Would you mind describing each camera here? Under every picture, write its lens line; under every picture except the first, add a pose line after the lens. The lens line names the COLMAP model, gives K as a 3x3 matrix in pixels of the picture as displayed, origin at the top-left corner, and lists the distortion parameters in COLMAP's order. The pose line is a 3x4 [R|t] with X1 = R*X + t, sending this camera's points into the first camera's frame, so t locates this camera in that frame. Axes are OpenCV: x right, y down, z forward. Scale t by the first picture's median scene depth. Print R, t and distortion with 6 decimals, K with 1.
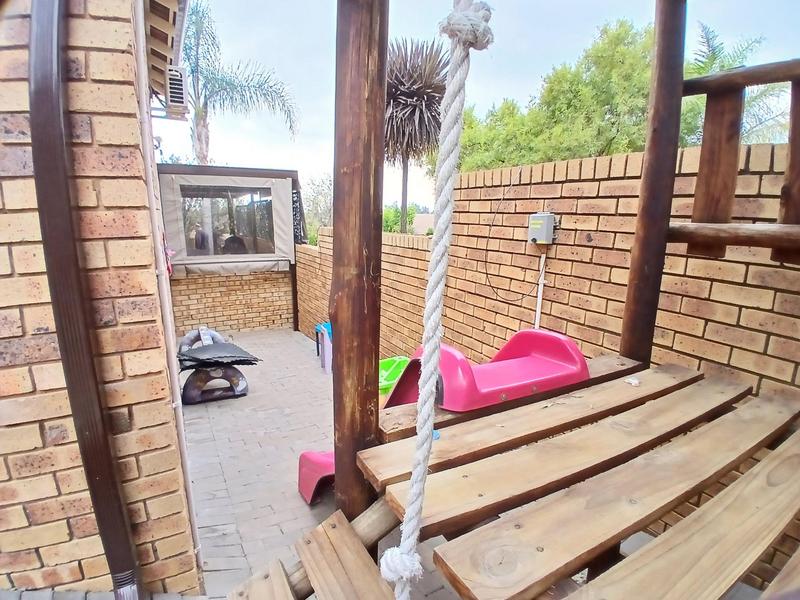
lens RADIAL K [[405.2, 0, 401.7], [0, 405.2, 303.3], [0, 0, 1]] dist [-0.002339, -0.042962]
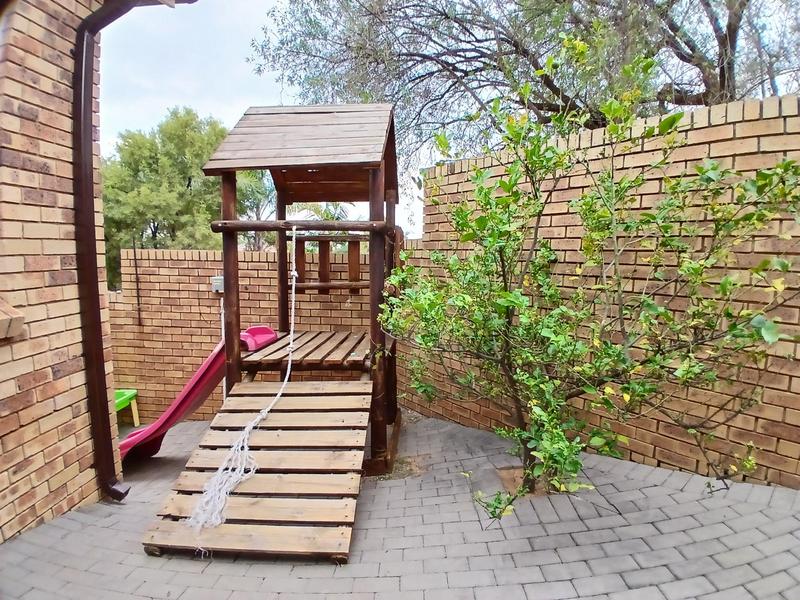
lens RADIAL K [[405.2, 0, 401.7], [0, 405.2, 303.3], [0, 0, 1]] dist [-0.002339, -0.042962]
pose [[0.542653, -0.102828, 0.833639, -0.683725], [0.173430, 0.984809, 0.008581, 0.030992], [-0.821857, 0.139922, 0.552243, -0.652192]]
